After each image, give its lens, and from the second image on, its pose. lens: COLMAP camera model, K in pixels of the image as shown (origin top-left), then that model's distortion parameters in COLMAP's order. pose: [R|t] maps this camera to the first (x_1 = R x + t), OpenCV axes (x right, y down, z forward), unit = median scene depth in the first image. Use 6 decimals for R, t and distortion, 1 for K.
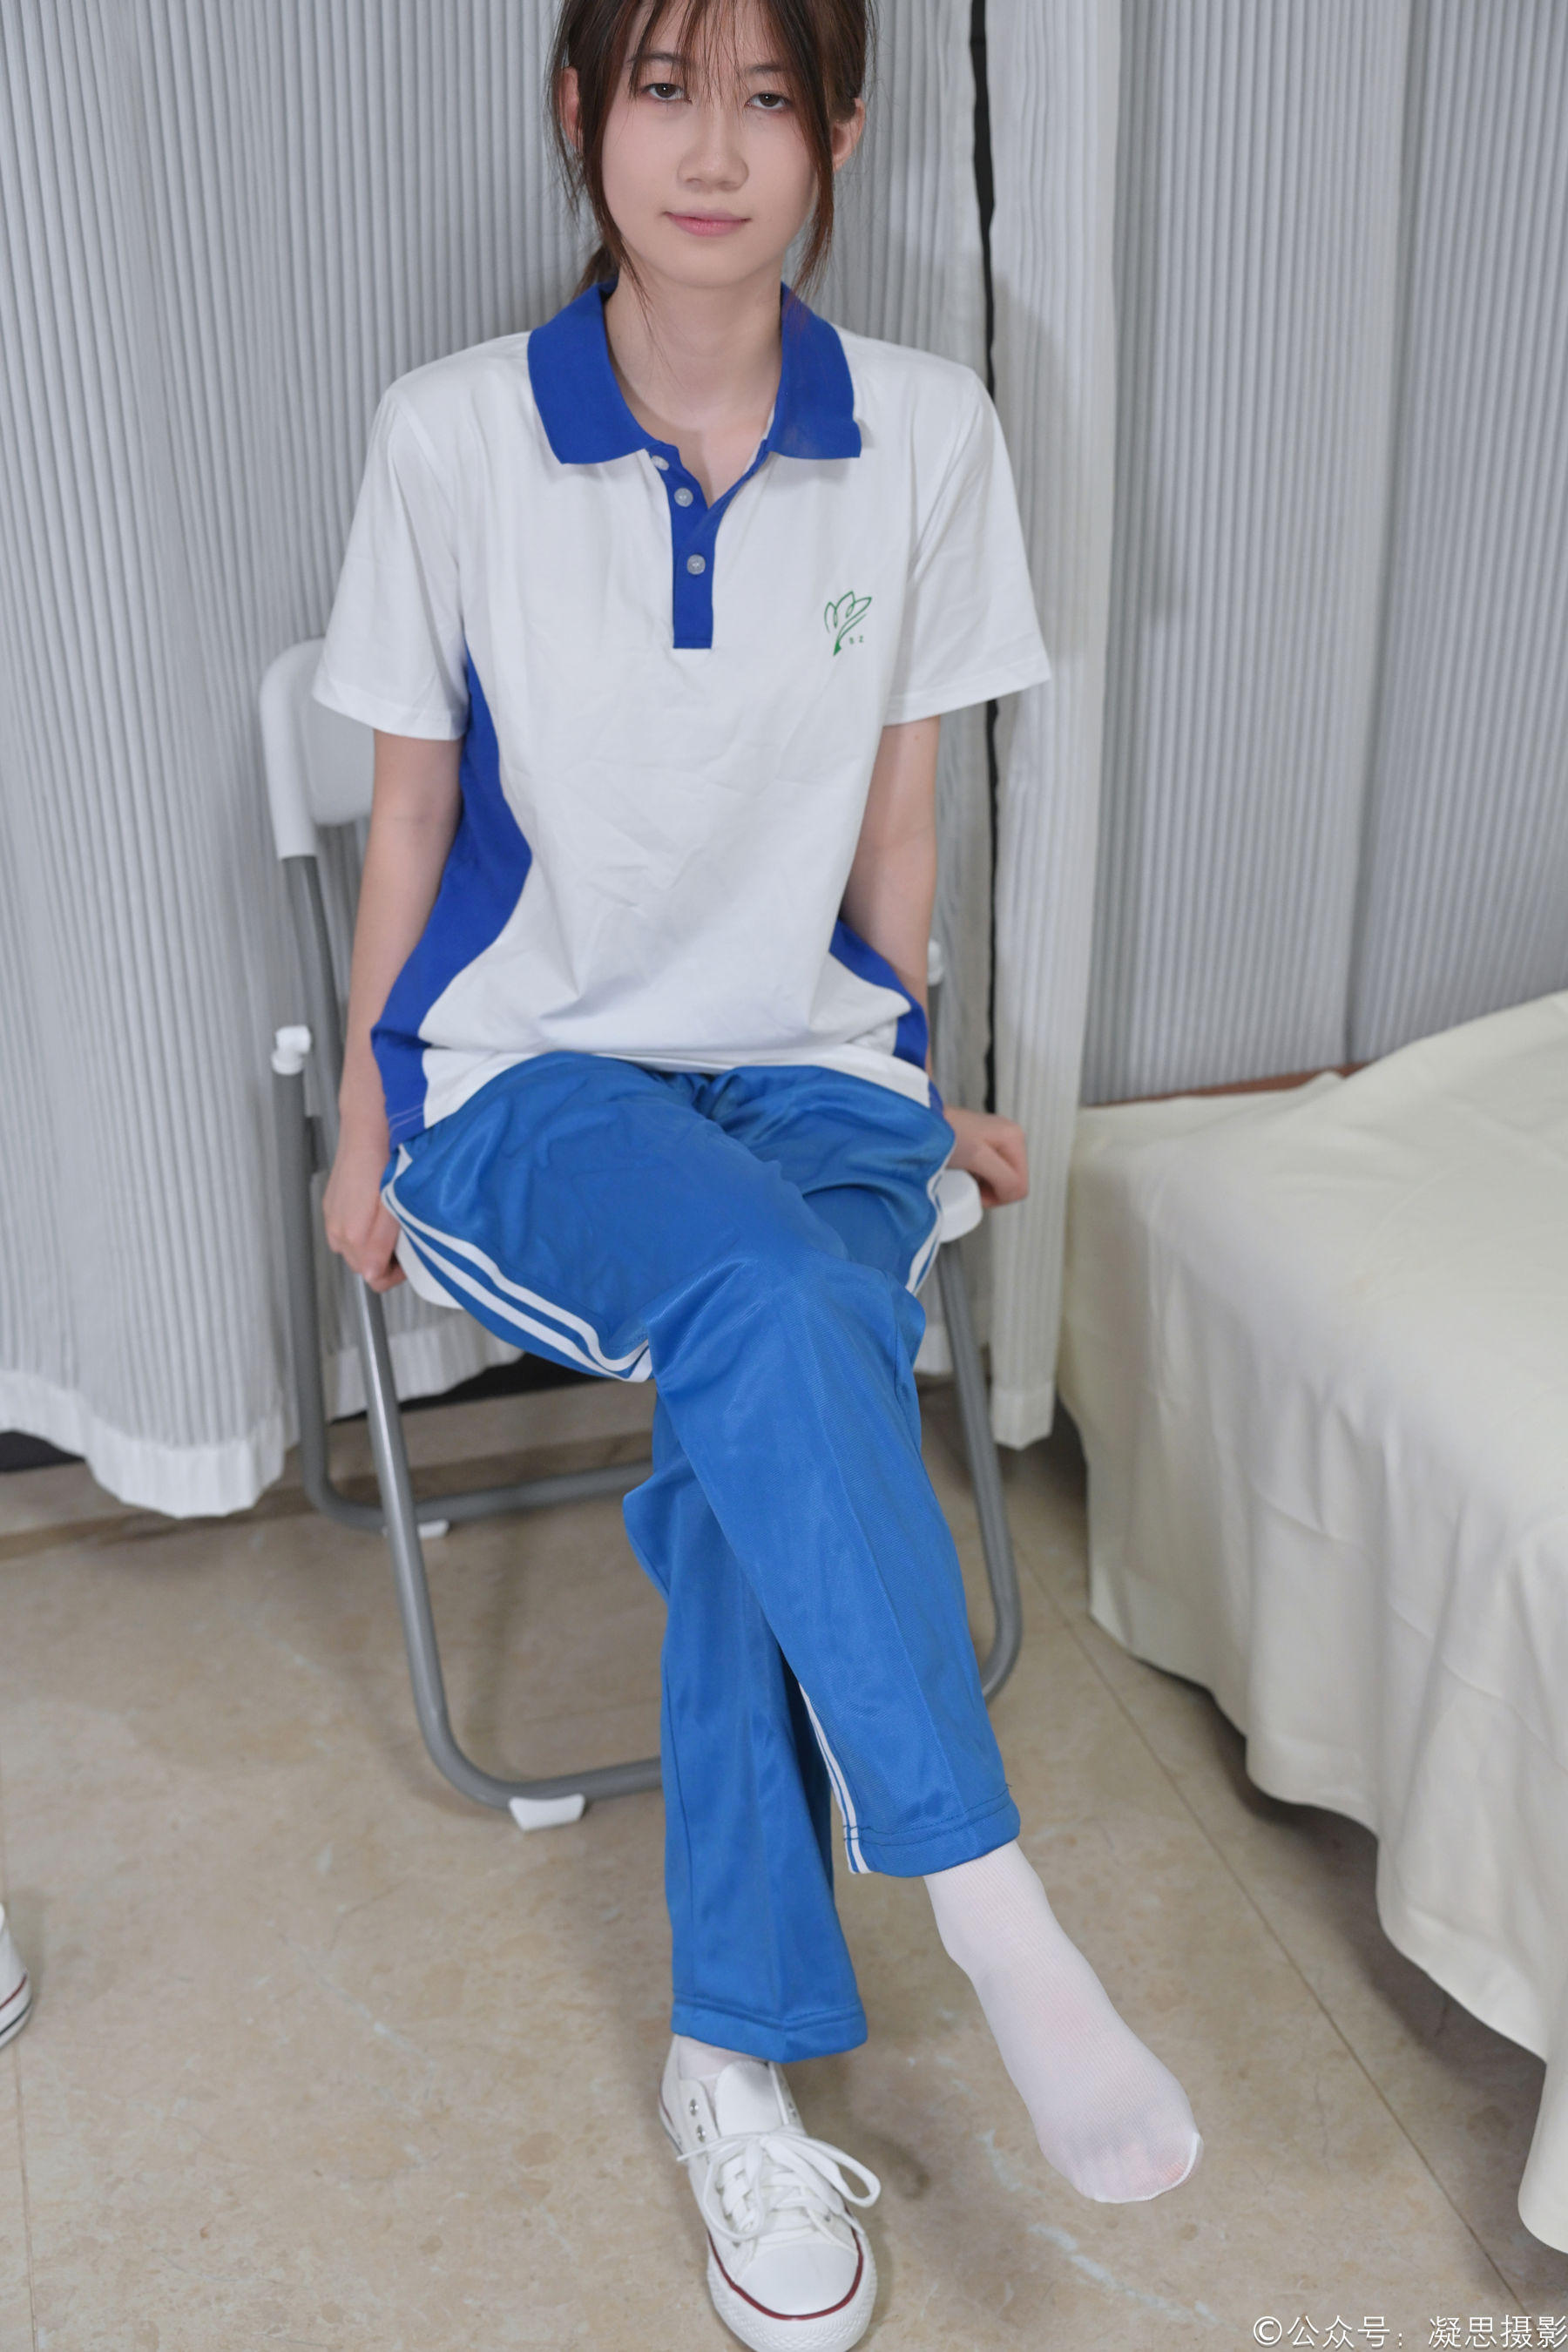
lens RADIAL K [[3187.8, 0, 794.9], [0, 3187.8, 1130.7], [0, 0, 1]] dist [-0.014173, 0.000000]
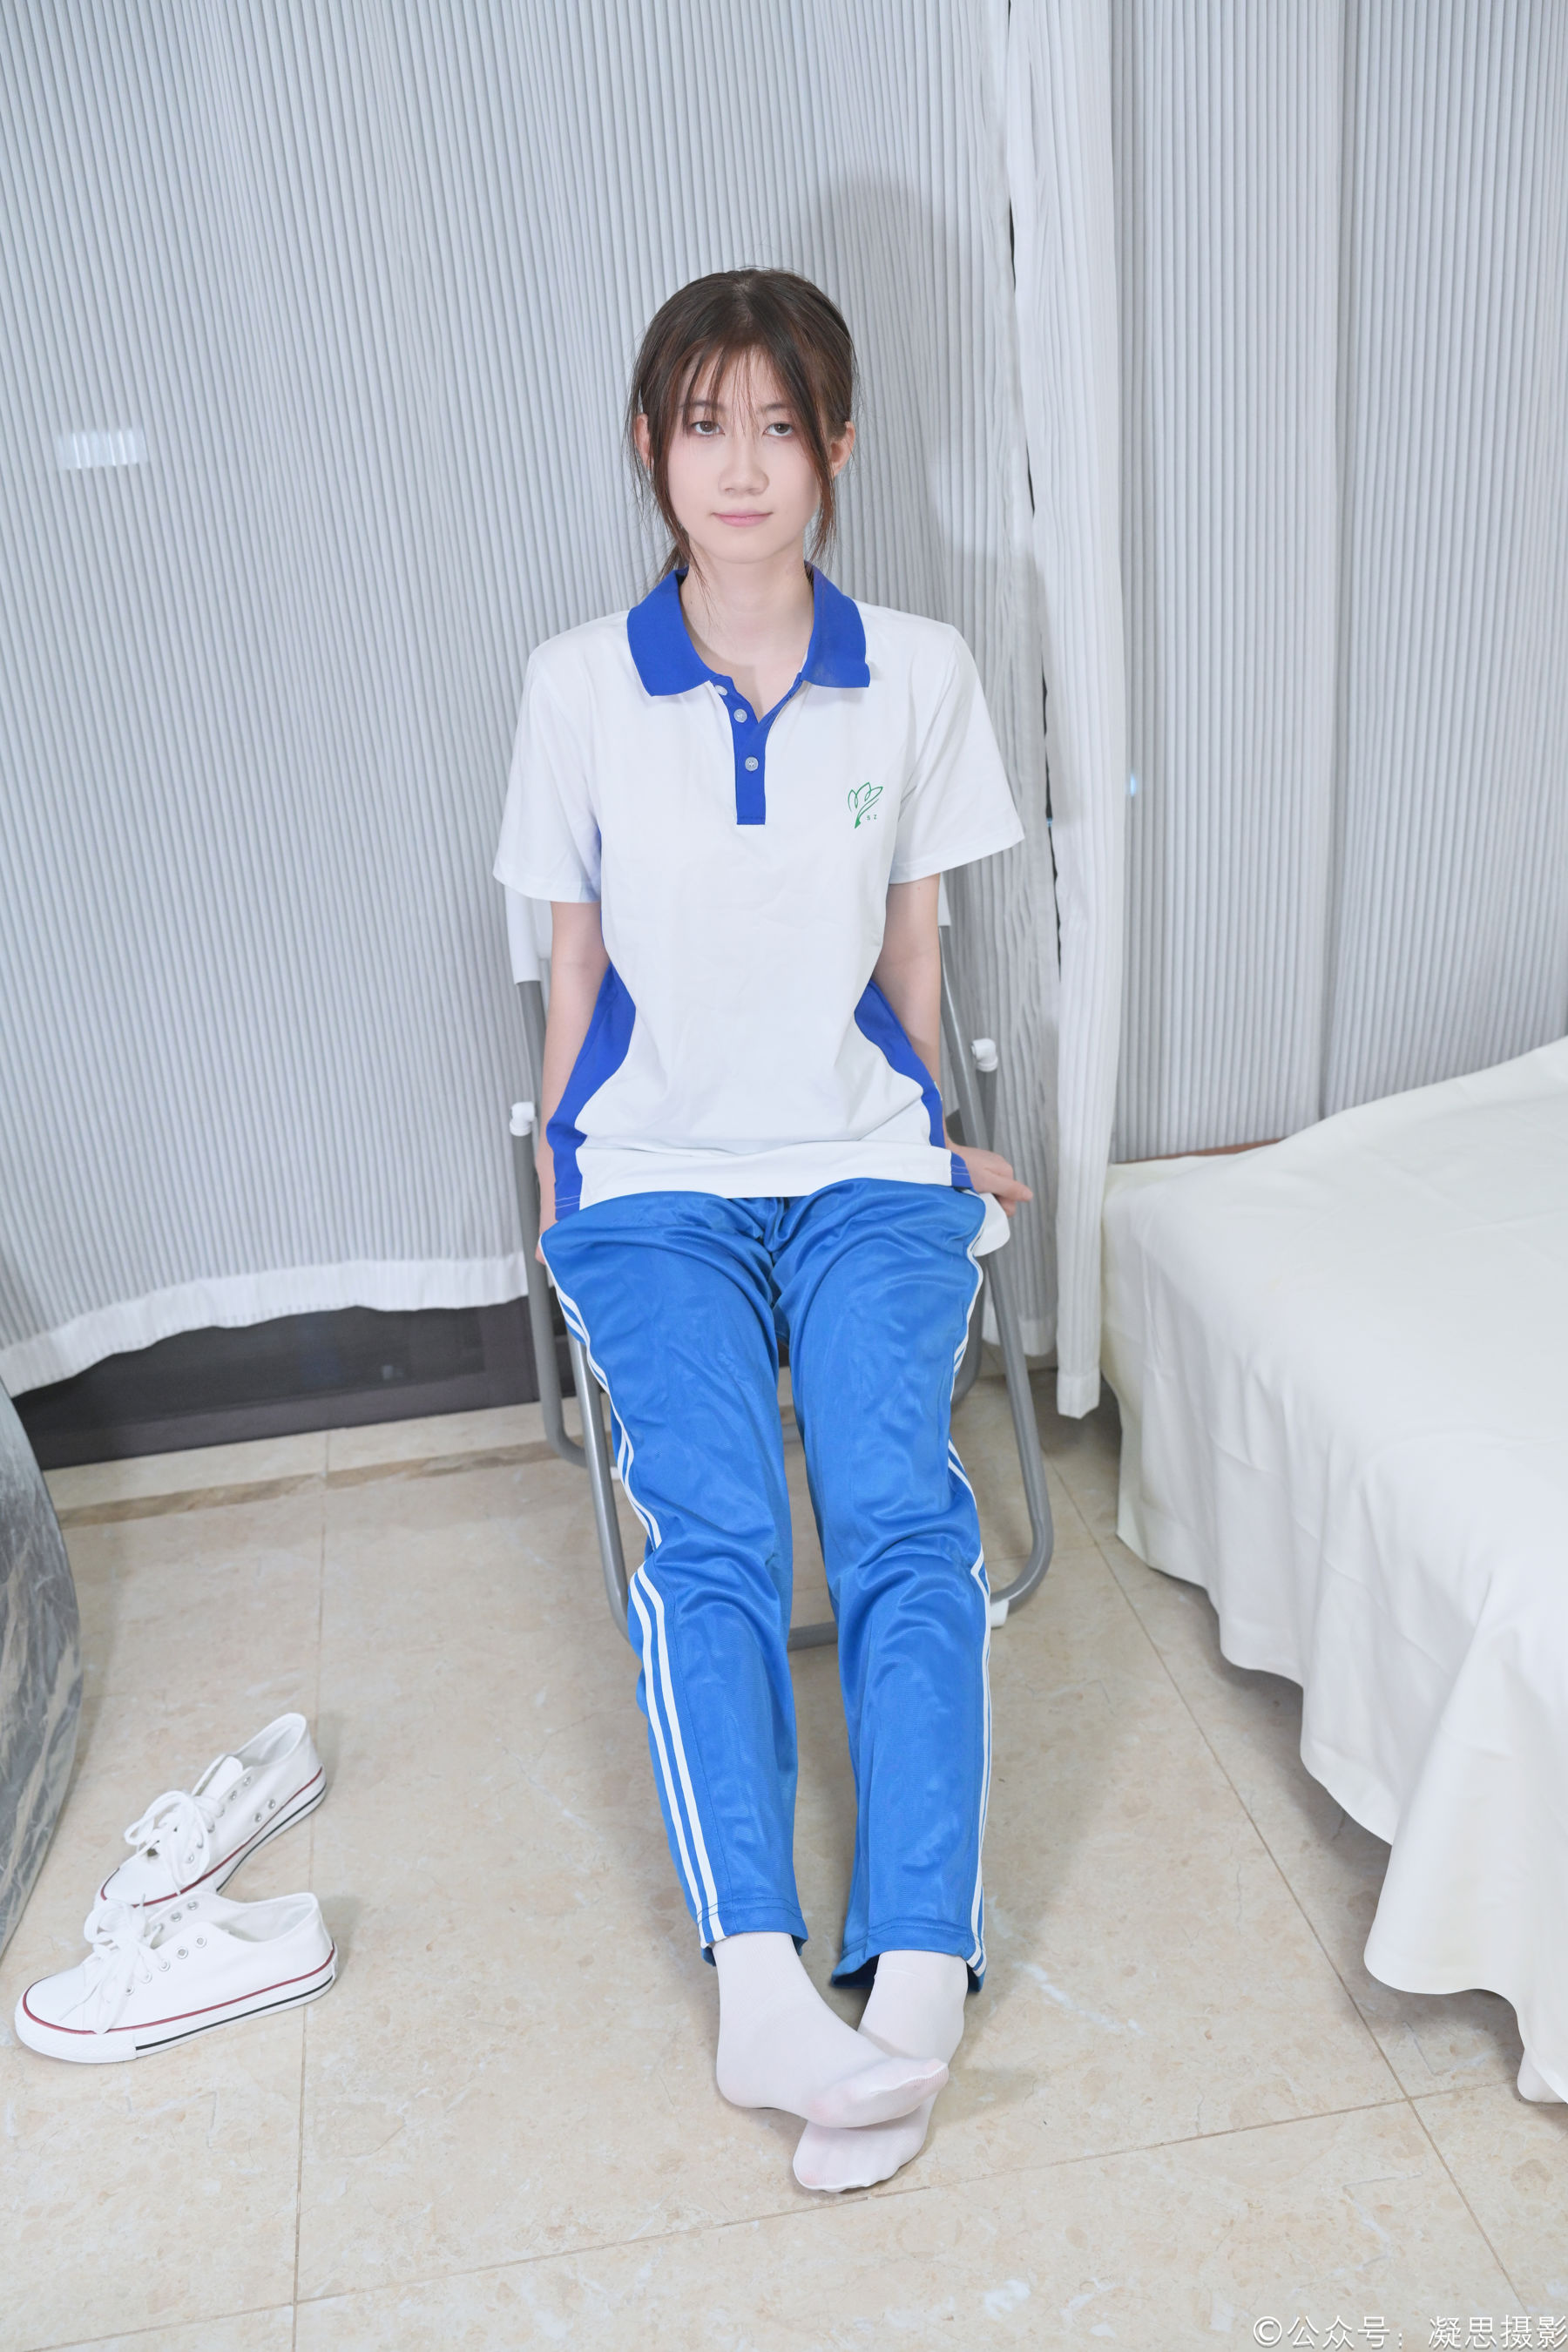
lens RADIAL K [[2426.4, 0, 769.7], [0, 2426.4, 1153.4], [0, 0, 1]] dist [-0.014129, 0.000000]
pose [[0.993160, -0.001942, -0.116742, 0.088313], [-0.001392, 0.999594, -0.028469, 0.023782], [0.116750, 0.028436, 0.992754, -0.058645]]
